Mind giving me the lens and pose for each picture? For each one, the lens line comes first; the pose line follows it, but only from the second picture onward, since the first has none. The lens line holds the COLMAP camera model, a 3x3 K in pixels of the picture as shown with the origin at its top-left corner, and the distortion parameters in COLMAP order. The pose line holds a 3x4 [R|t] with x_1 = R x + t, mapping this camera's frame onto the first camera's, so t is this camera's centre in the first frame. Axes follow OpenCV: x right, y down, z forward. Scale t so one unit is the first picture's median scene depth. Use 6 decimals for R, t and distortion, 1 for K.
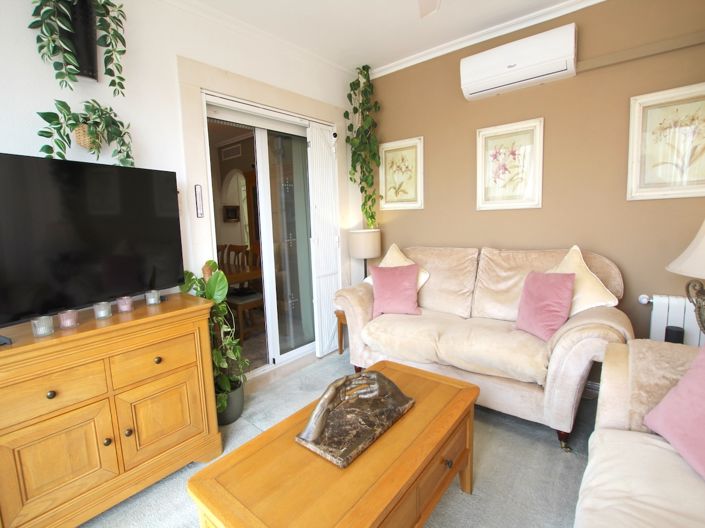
lens RADIAL K [[331.4, 0, 354.4], [0, 331.4, 250.5], [0, 0, 1]] dist [-0.027721, 0.000216]
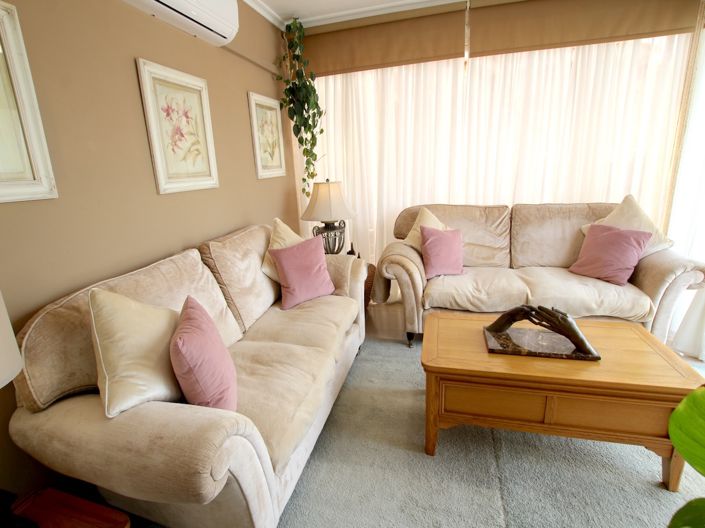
lens RADIAL K [[331.4, 0, 354.4], [0, 331.4, 250.5], [0, 0, 1]] dist [-0.027721, 0.000216]
pose [[-0.410430, -0.160393, 0.897676, -0.380532], [0.168162, 0.954214, 0.247381, -0.120091], [-0.896253, 0.252488, -0.364666, 0.990890]]
